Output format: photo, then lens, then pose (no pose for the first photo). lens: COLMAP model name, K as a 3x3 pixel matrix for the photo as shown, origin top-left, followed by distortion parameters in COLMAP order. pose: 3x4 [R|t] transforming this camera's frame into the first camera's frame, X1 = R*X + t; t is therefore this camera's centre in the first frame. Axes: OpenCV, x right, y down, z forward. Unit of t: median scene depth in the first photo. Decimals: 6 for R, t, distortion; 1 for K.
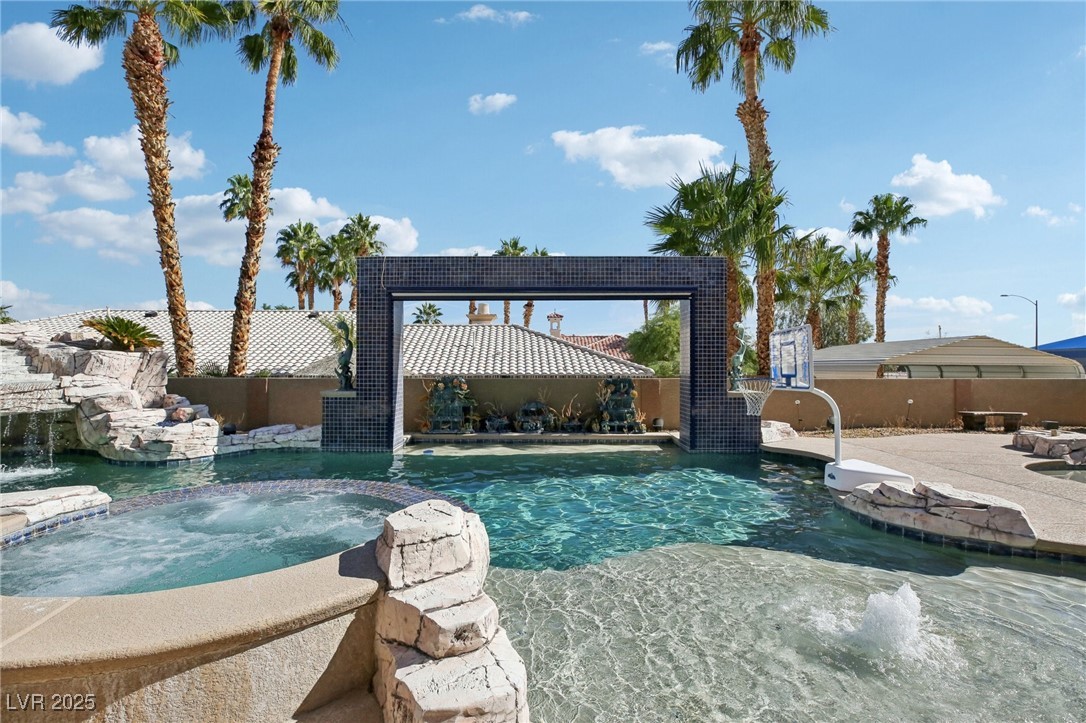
lens RADIAL K [[497.9, 0, 541.2], [0, 497.9, 359.5], [0, 0, 1]] dist [-0.015019, 0.000762]
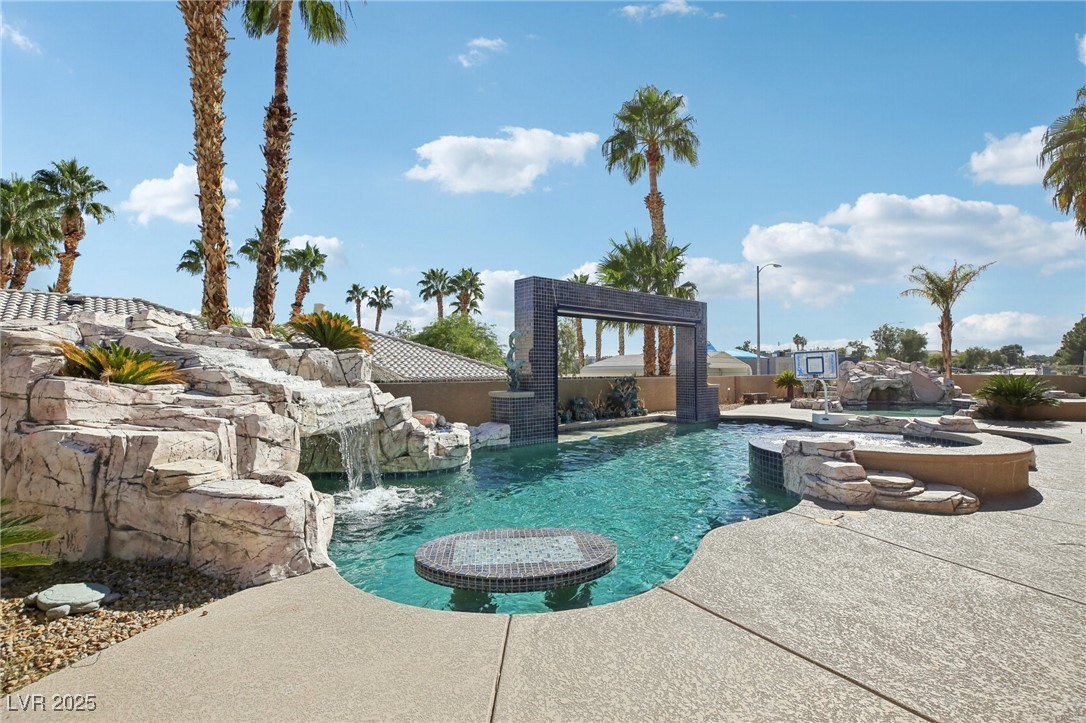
lens RADIAL K [[497.9, 0, 540.0], [0, 497.9, 357.2], [0, 0, 1]] dist [-0.015019, 0.000762]
pose [[0.756467, 0.010924, 0.653941, -0.890171], [-0.000520, 0.999870, -0.016101, 0.001606], [-0.654032, 0.011840, 0.756374, 0.088534]]
